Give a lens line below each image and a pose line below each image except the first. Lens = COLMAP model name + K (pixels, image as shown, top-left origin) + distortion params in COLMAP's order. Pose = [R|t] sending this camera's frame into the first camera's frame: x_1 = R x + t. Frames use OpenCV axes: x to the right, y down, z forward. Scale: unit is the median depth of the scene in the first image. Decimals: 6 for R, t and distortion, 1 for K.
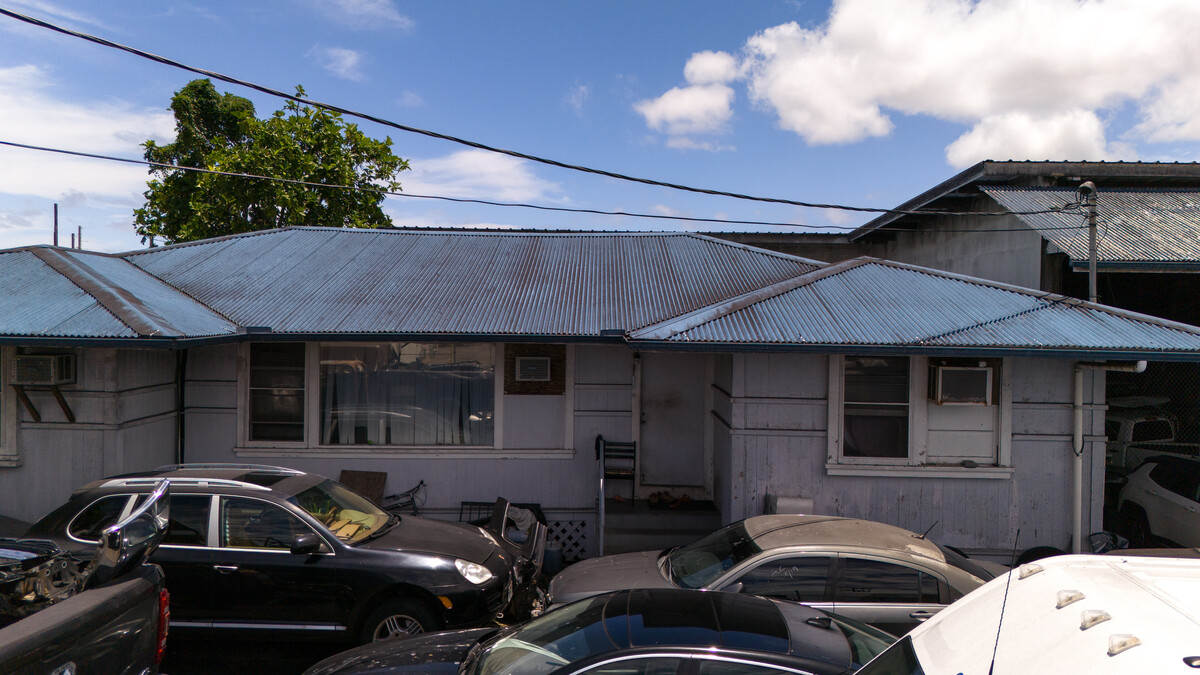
lens RADIAL K [[888.8, 0, 600.0], [0, 888.8, 337.5], [0, 0, 1]] dist [0.024974, -0.004123]
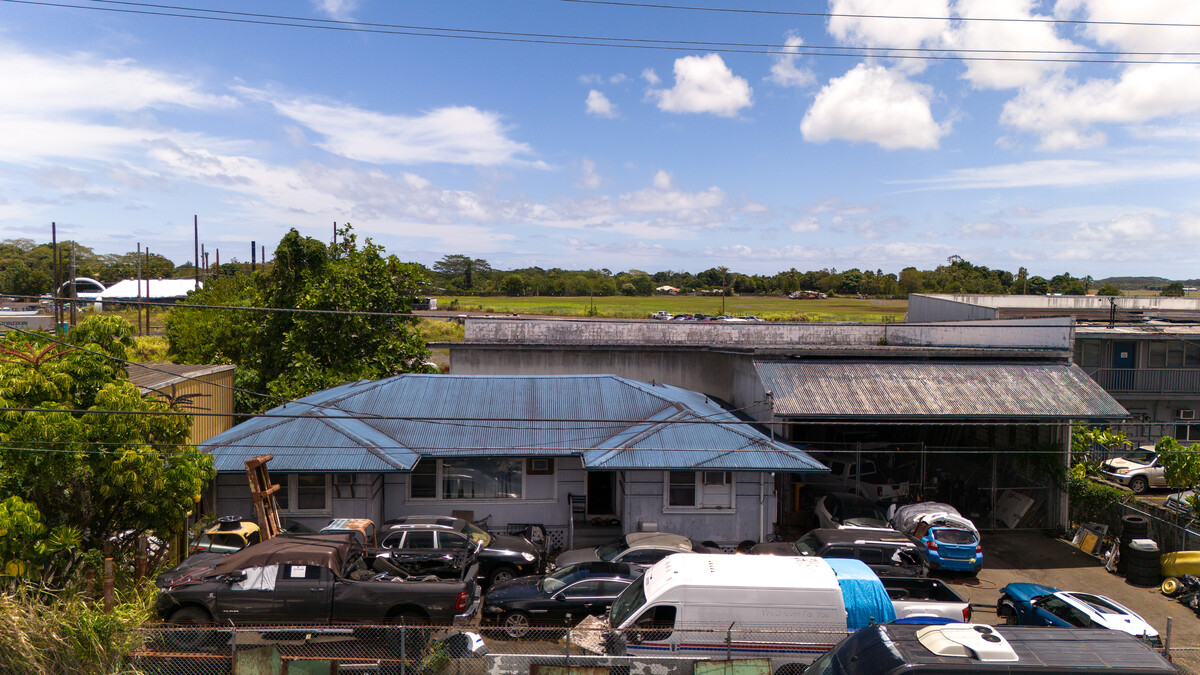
lens RADIAL K [[888.8, 0, 600.0], [0, 888.8, 337.5], [0, 0, 1]] dist [0.024974, -0.004123]
pose [[0.997916, -0.006915, 0.064154, -0.076728], [0.004663, 0.999370, 0.035179, -0.424882], [-0.064356, -0.034806, 0.997320, -1.448906]]
